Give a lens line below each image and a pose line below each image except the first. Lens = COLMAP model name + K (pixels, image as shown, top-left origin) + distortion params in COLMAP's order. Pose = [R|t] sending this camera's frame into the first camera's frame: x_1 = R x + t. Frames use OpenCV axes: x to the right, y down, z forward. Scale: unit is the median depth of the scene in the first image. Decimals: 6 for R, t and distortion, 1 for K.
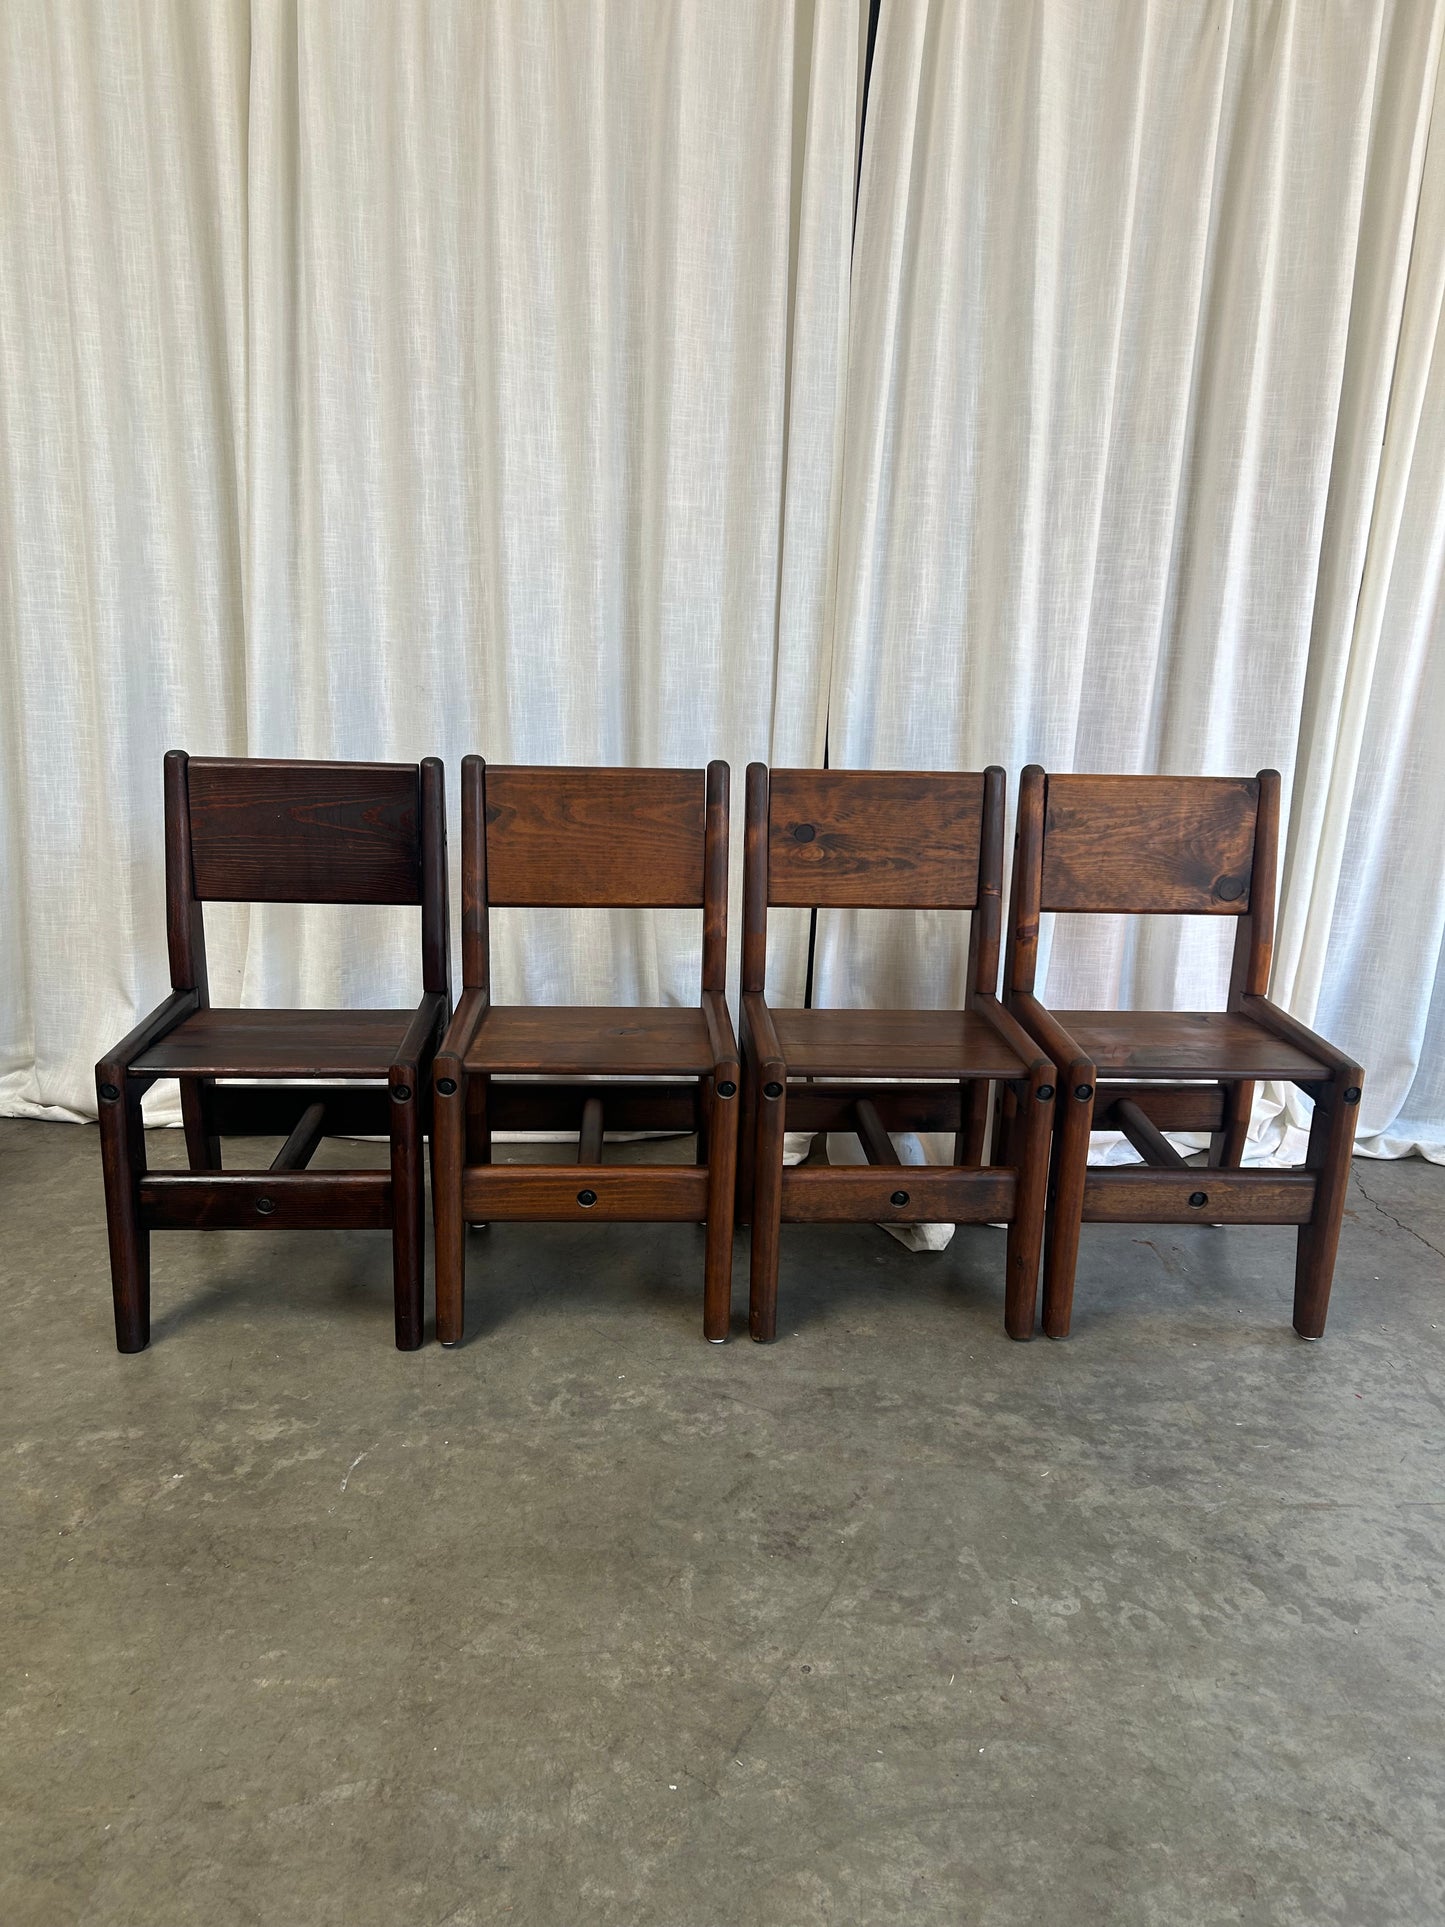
lens RADIAL K [[1456.1, 0, 733.1], [0, 1456.1, 966.4], [0, 0, 1]] dist [0.051337, -0.062975]
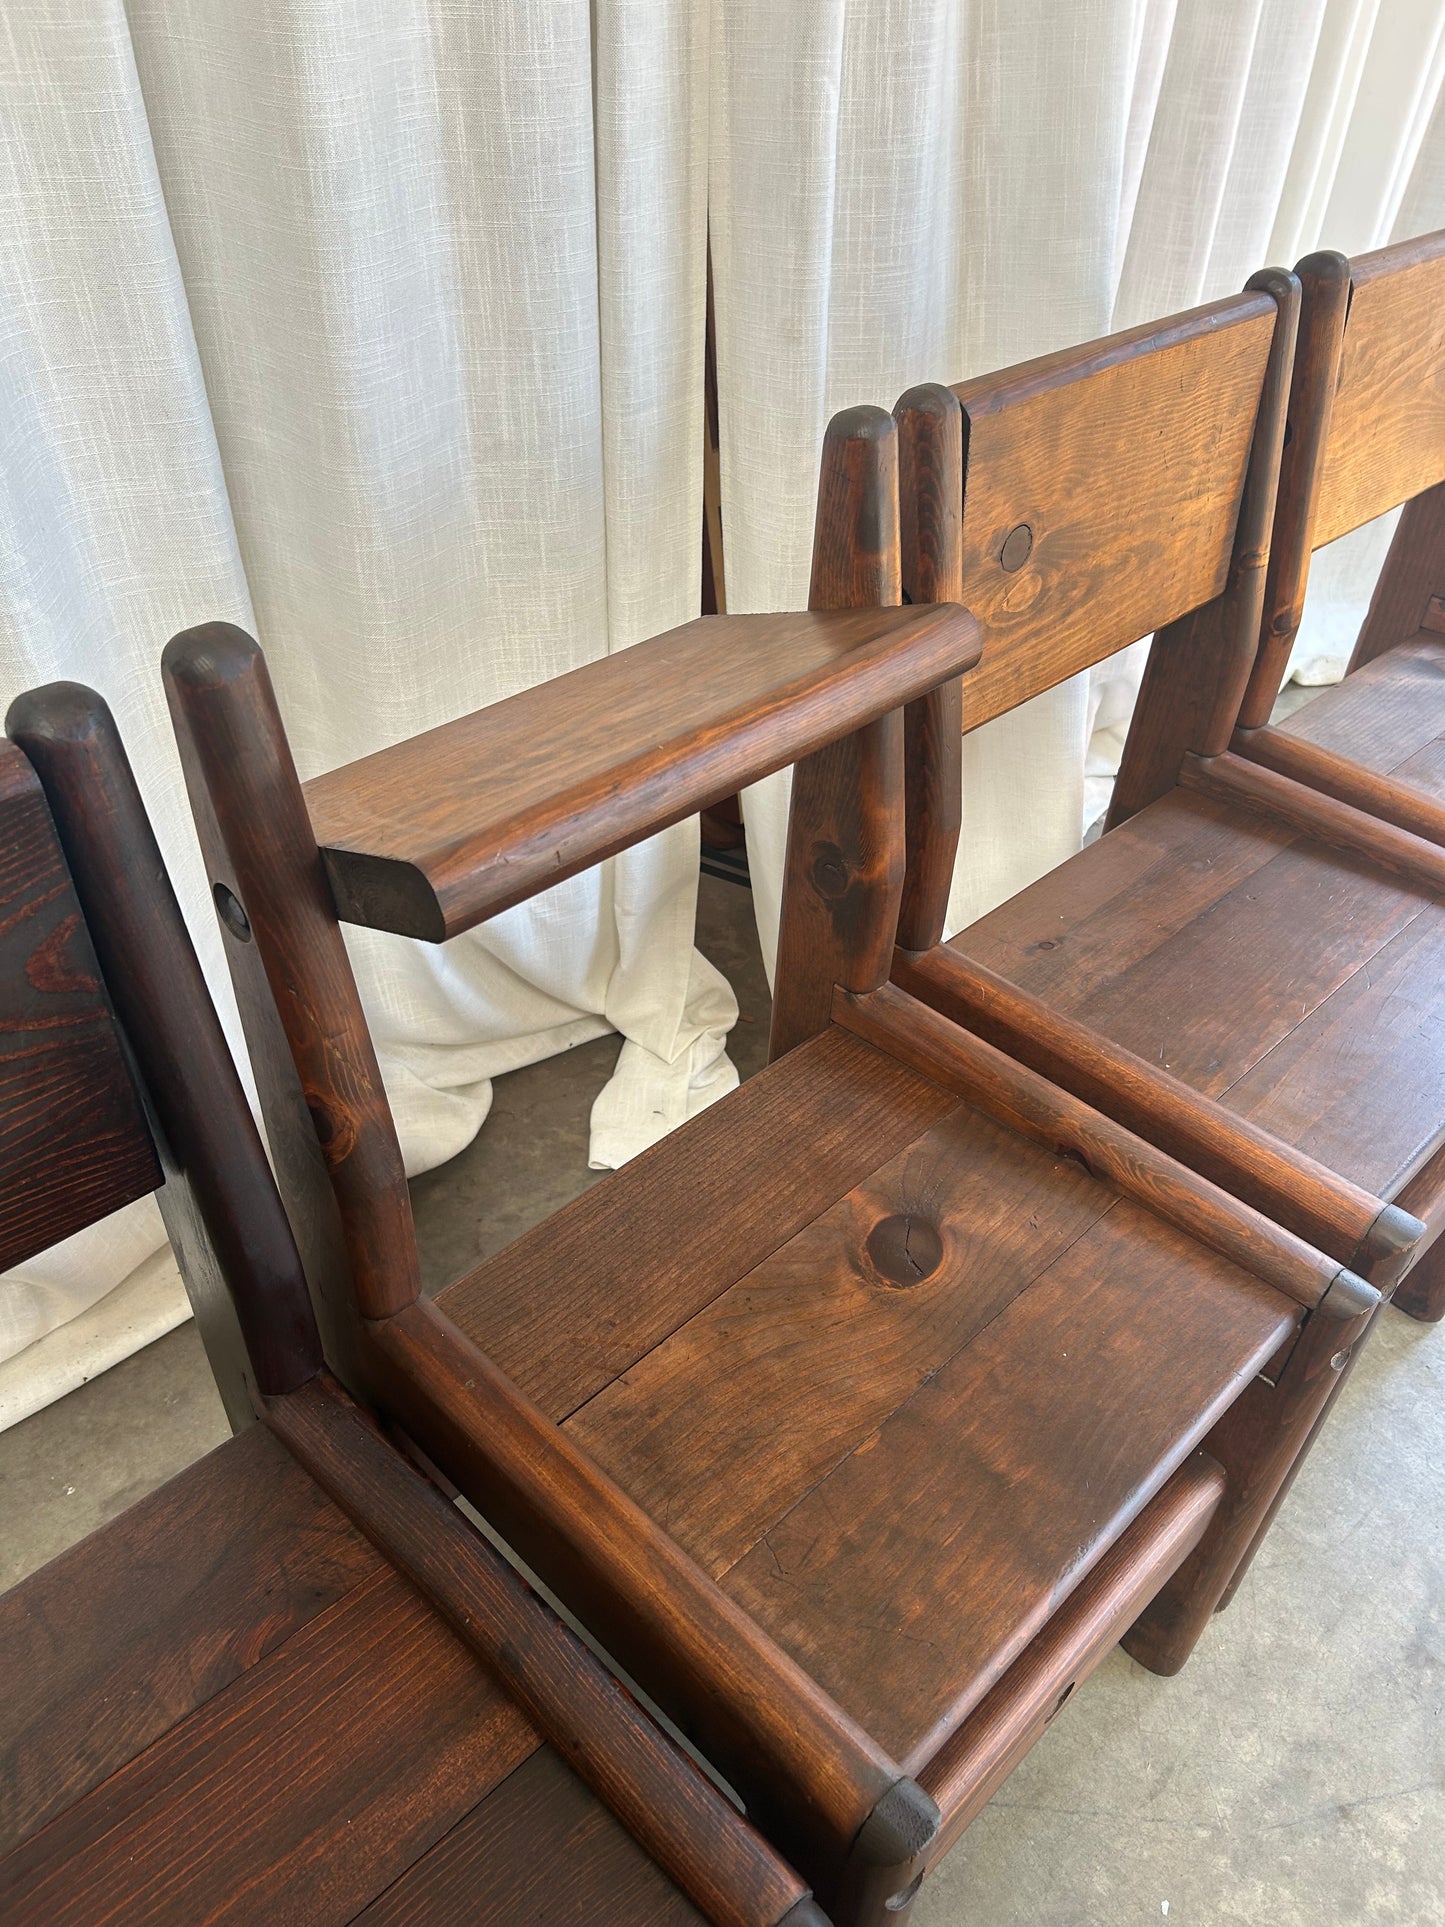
lens RADIAL K [[1419.2, 0, 719.7], [0, 1419.2, 1009.7], [0, 0, 1]] dist [0.042030, -0.000324]
pose [[0.780247, -0.422507, 0.461198, -0.255805], [0.171828, 0.853781, 0.491460, -0.196764], [-0.601407, -0.304213, 0.738758, 0.753322]]
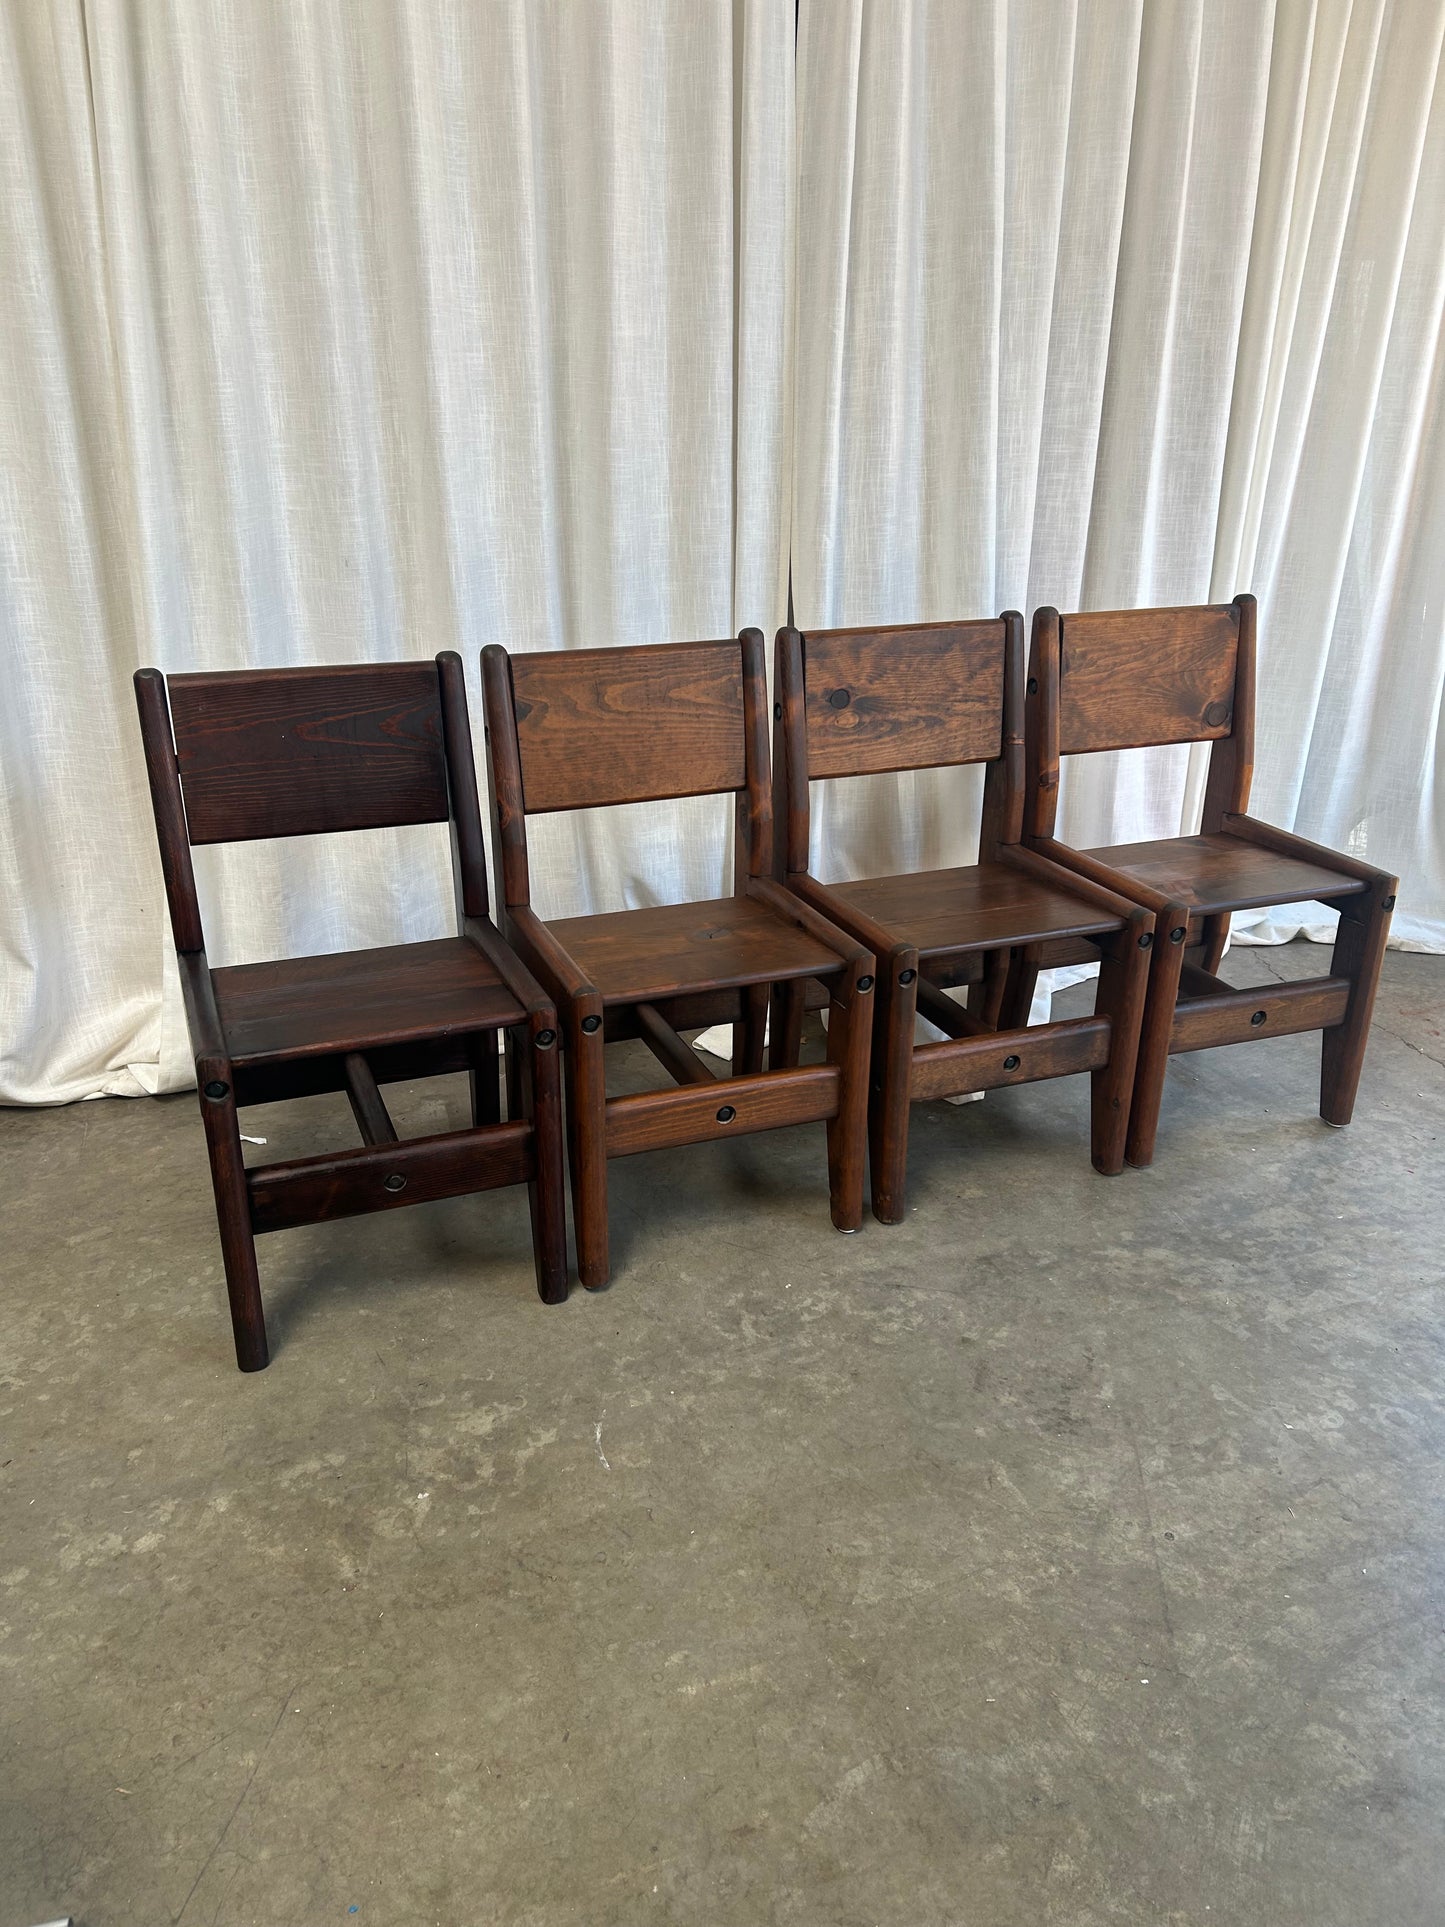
lens RADIAL K [[1464.6, 0, 709.9], [0, 1464.6, 971.9], [0, 0, 1]] dist [0.042520, -0.047338]
pose [[0.953071, -0.140988, 0.267915, -0.325964], [0.104551, 0.983778, 0.145776, -0.067303], [-0.284122, -0.110924, 0.952350, 0.096696]]
